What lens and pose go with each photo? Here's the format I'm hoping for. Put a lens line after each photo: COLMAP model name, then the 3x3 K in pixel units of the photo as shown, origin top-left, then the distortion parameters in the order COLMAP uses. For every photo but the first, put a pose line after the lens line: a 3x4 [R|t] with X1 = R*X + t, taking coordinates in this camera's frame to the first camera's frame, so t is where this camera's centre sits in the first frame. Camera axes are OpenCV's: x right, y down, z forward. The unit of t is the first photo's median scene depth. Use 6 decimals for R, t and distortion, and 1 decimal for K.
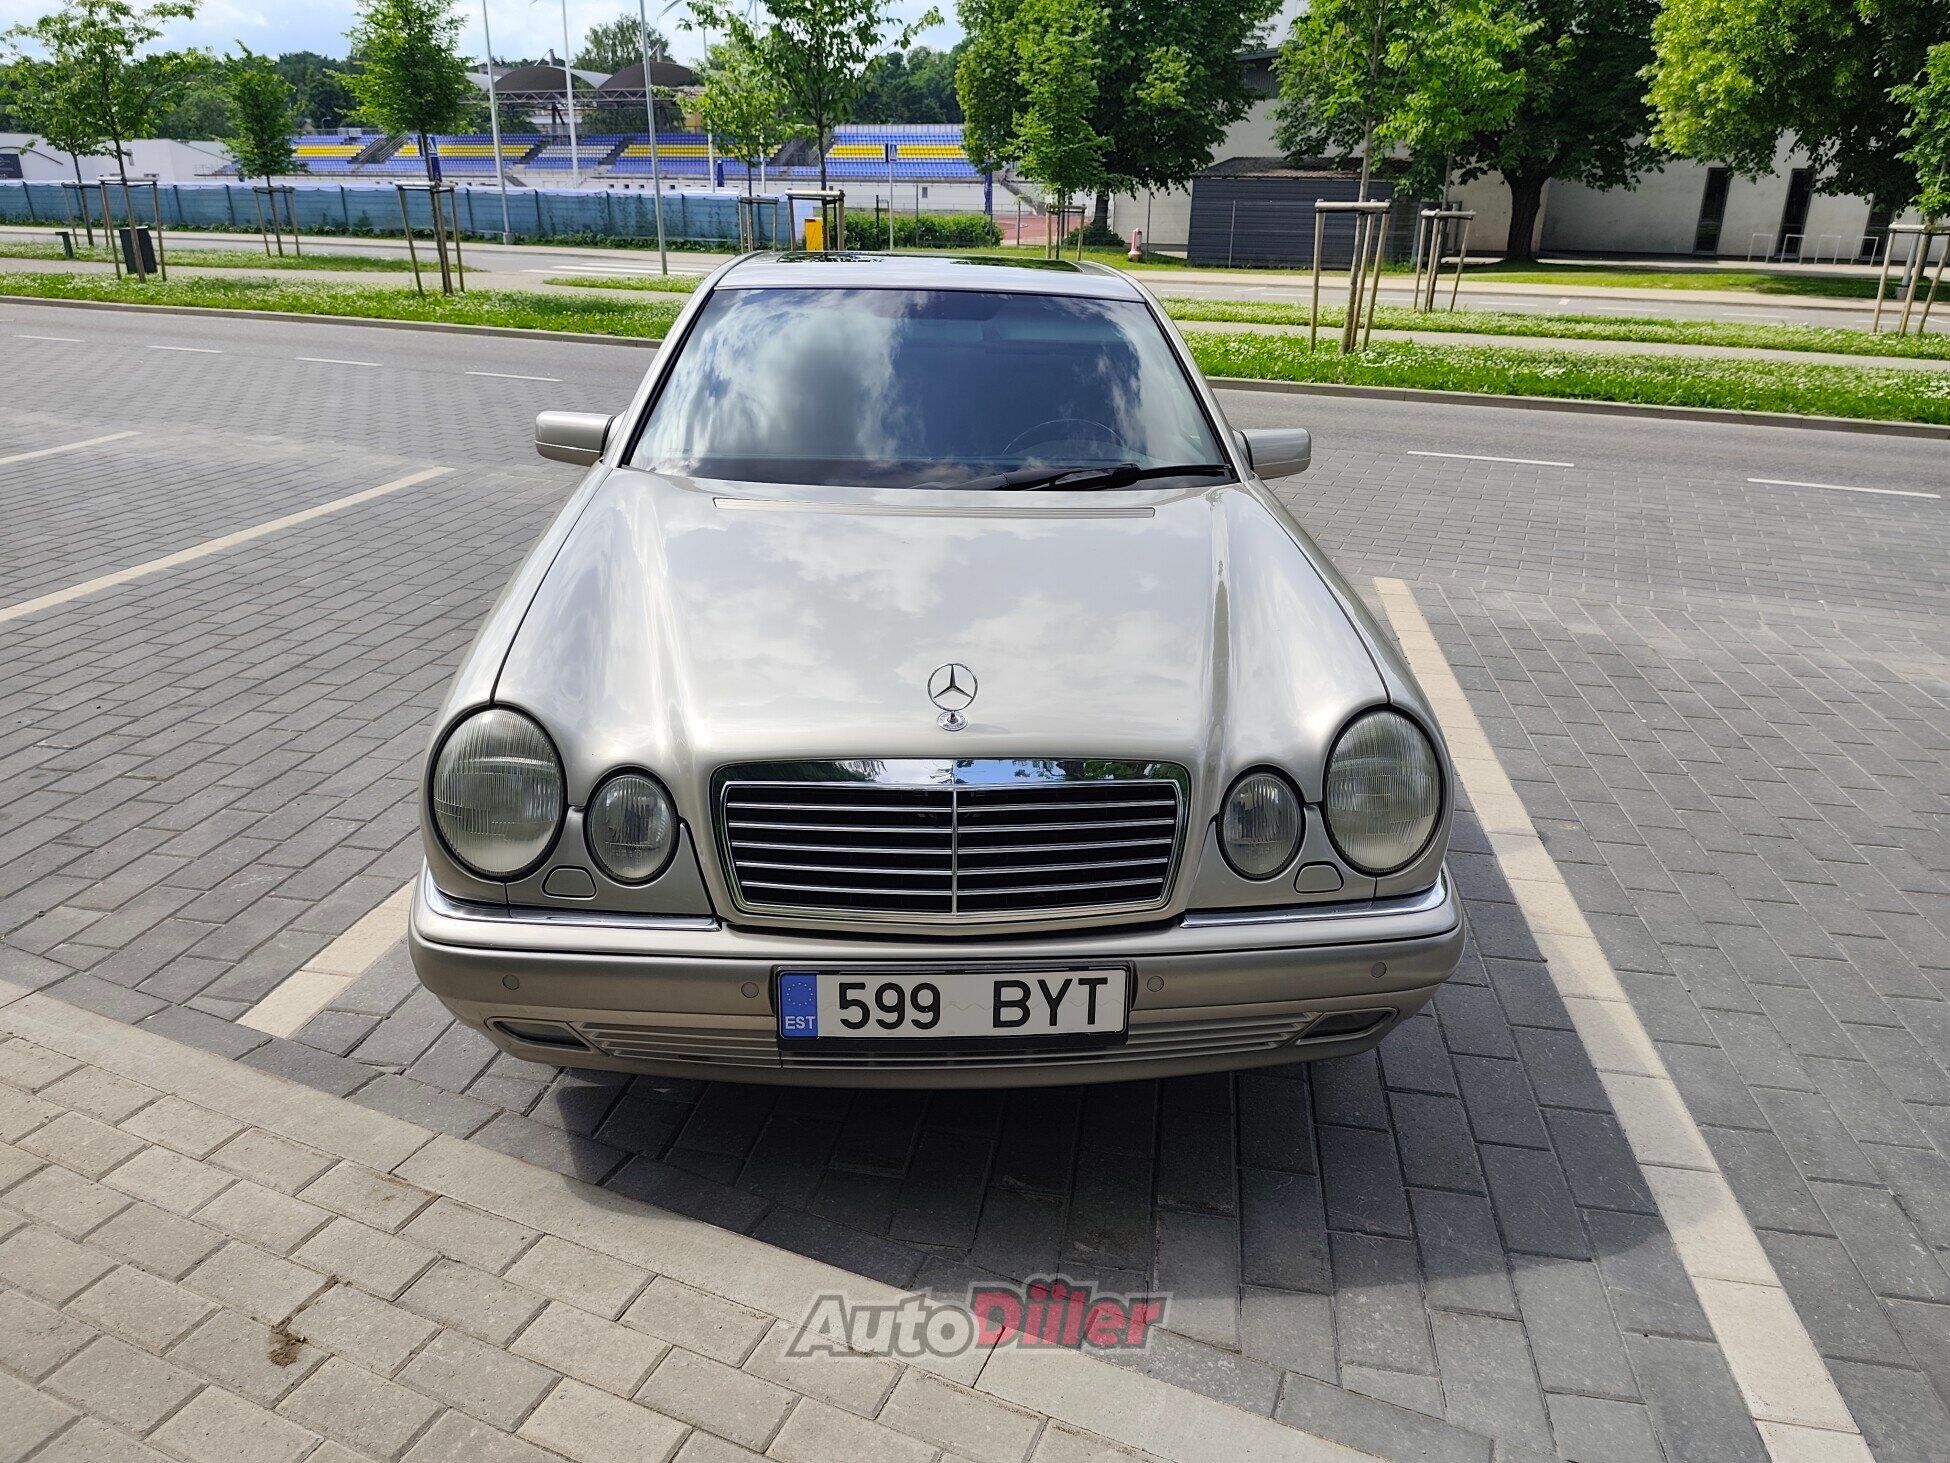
lens RADIAL K [[1333.6, 0, 982.0], [0, 1333.6, 735.7], [0, 0, 1]] dist [0.026580, -0.032892]
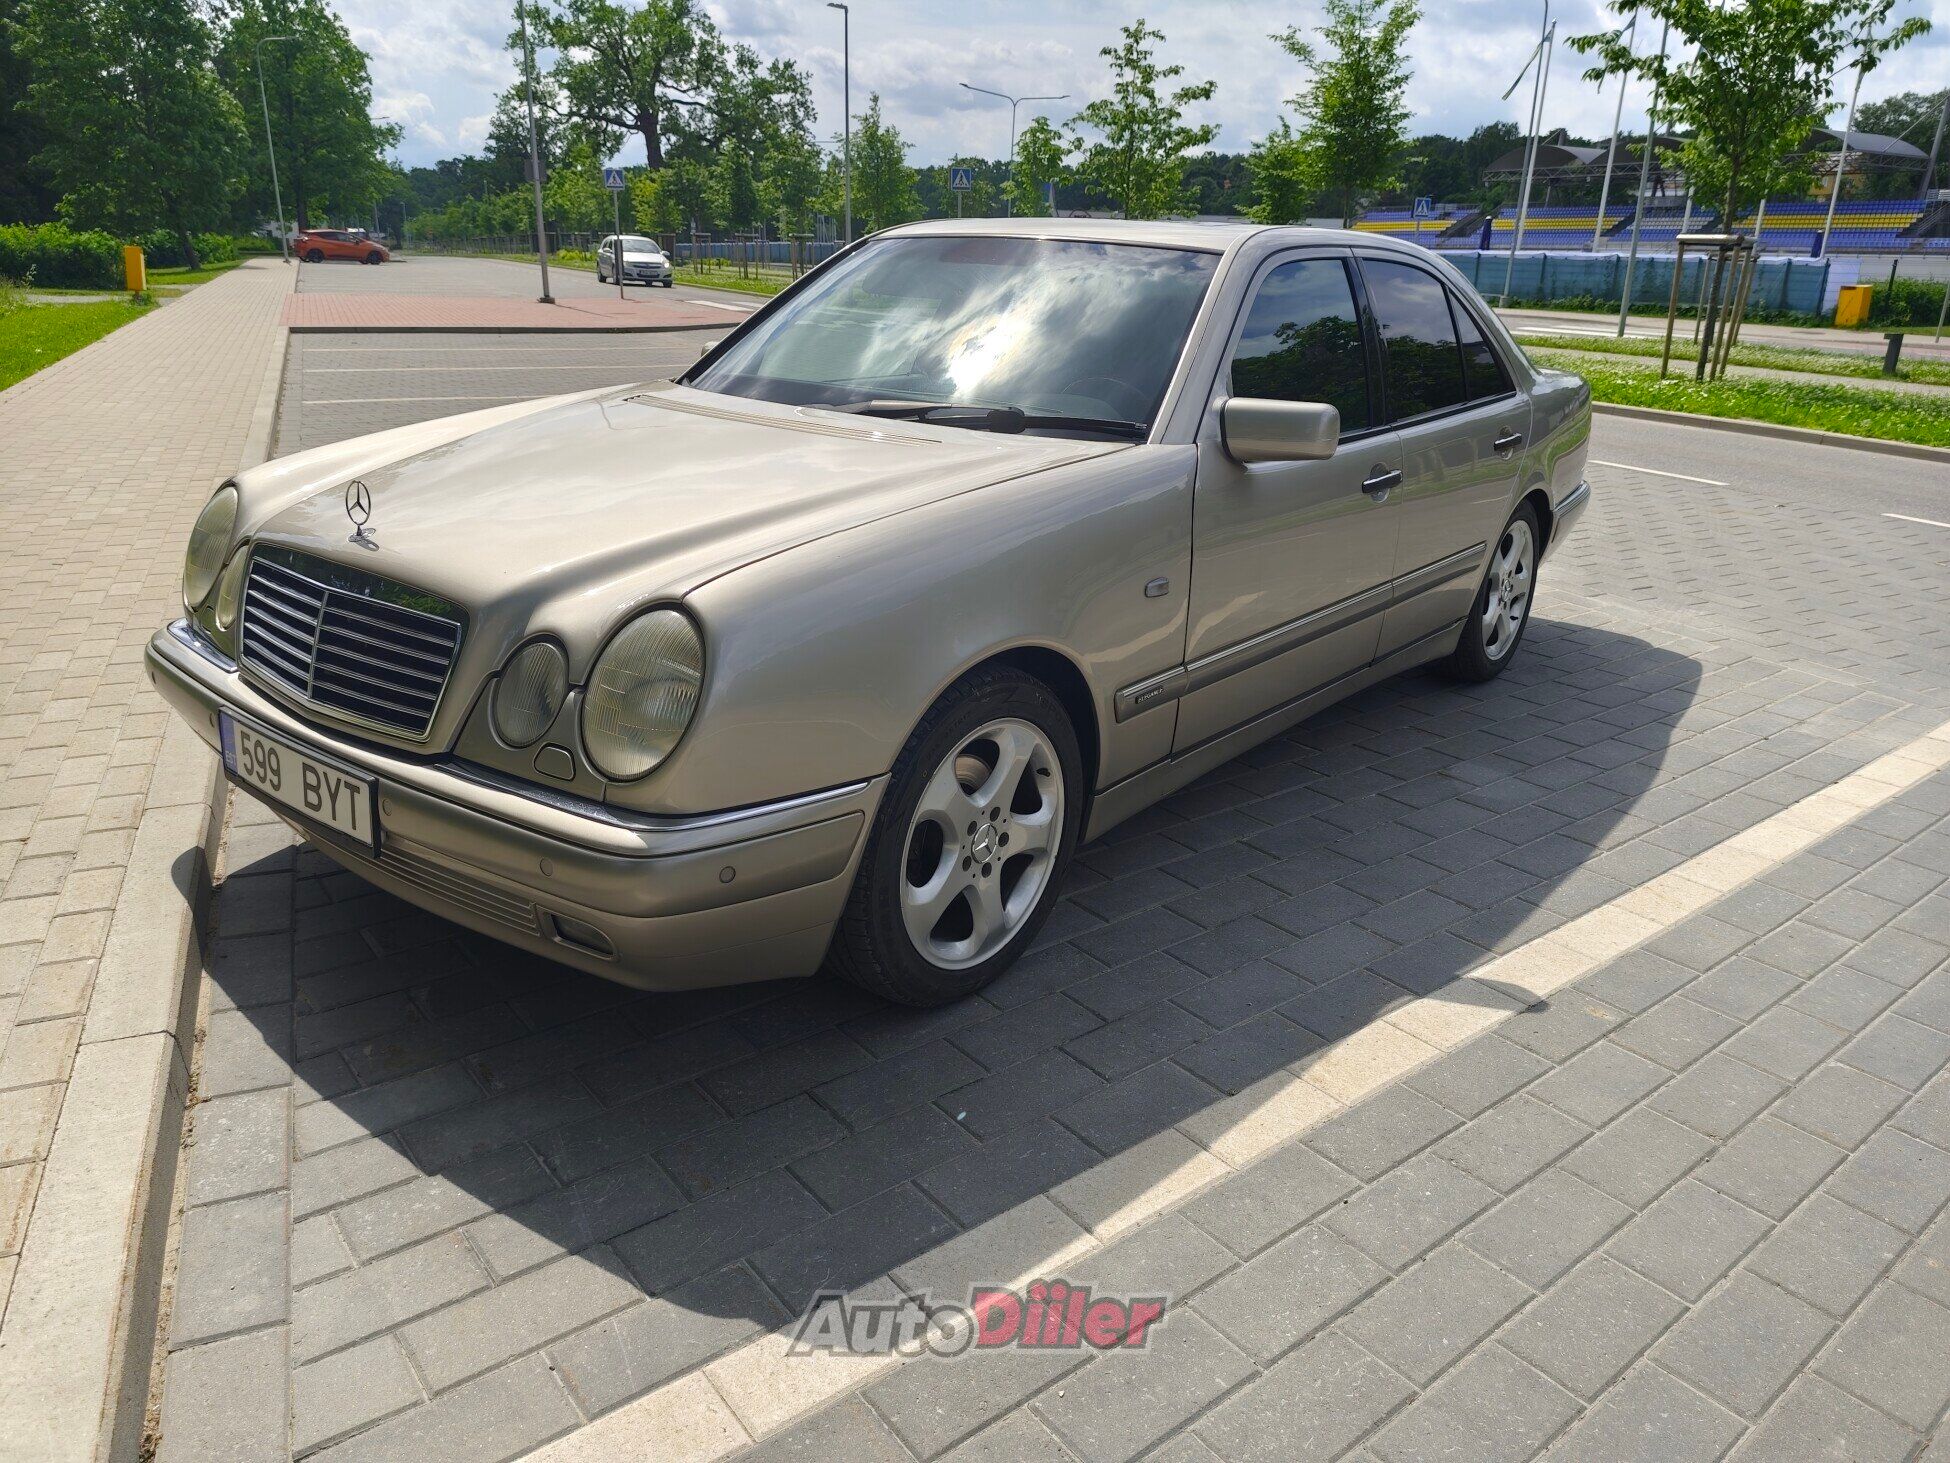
lens RADIAL K [[1333.6, 0, 982.0], [0, 1333.6, 735.7], [0, 0, 1]] dist [0.026580, -0.032892]
pose [[0.747916, 0.228084, -0.623378, 0.512234], [-0.257726, 0.965218, 0.043944, -0.015021], [0.611719, 0.127794, 0.780685, 0.212772]]
